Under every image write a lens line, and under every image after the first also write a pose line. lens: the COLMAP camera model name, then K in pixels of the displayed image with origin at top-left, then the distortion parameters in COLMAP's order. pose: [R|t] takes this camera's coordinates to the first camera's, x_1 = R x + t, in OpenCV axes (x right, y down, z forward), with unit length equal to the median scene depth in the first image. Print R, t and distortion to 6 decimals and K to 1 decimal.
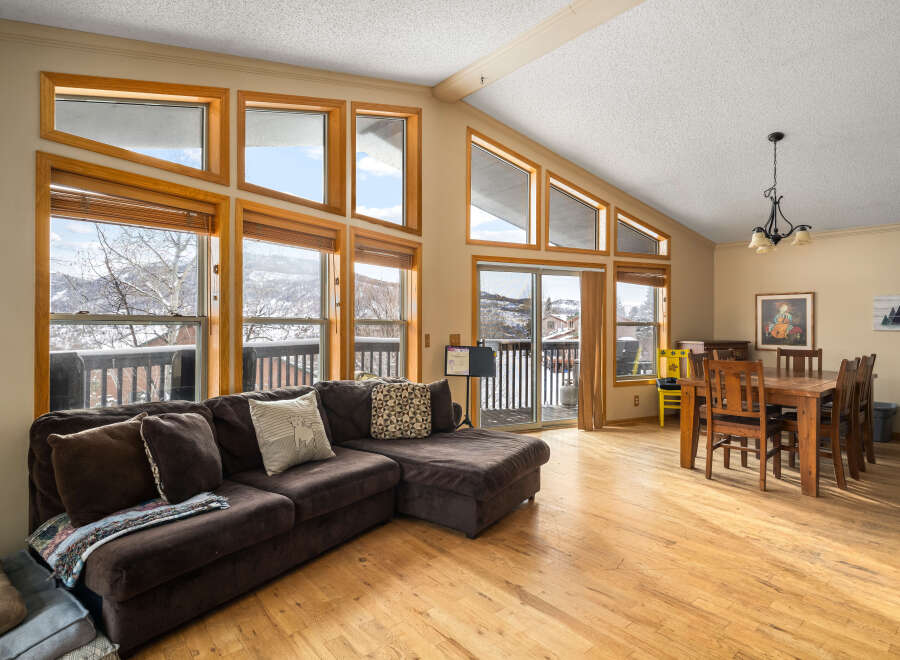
lens RADIAL K [[470.7, 0, 452.3], [0, 470.7, 323.9], [0, 0, 1]] dist [-0.003336, -0.000959]
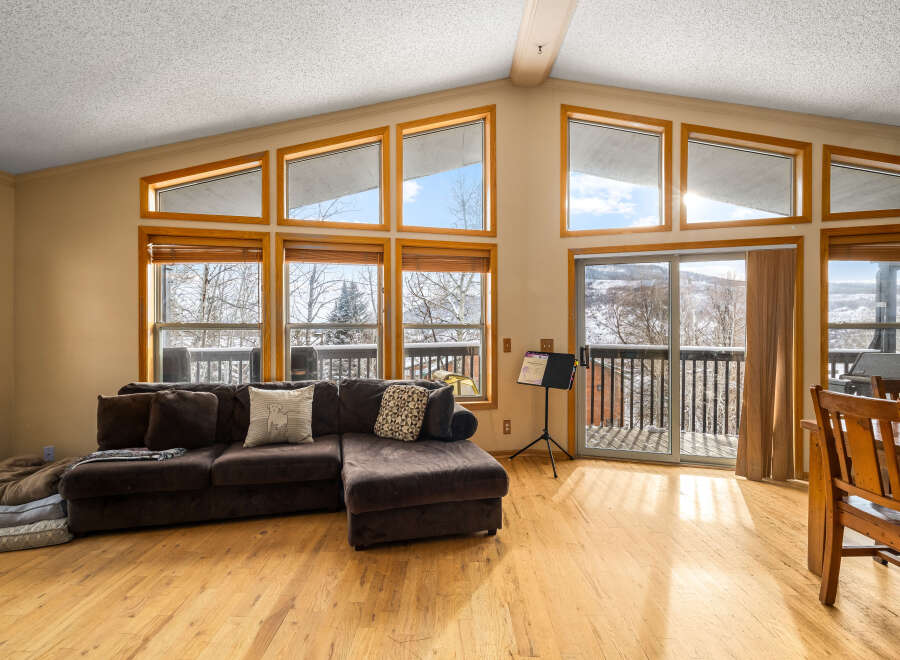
lens RADIAL K [[433.2, 0, 445.2], [0, 433.2, 332.1], [0, 0, 1]] dist [-0.011907, 0.000080]
pose [[0.751364, 0.000035, -0.659888, 0.550607], [0.006014, 0.999958, 0.006901, 0.002437], [0.659861, -0.009154, 0.751332, 0.328143]]
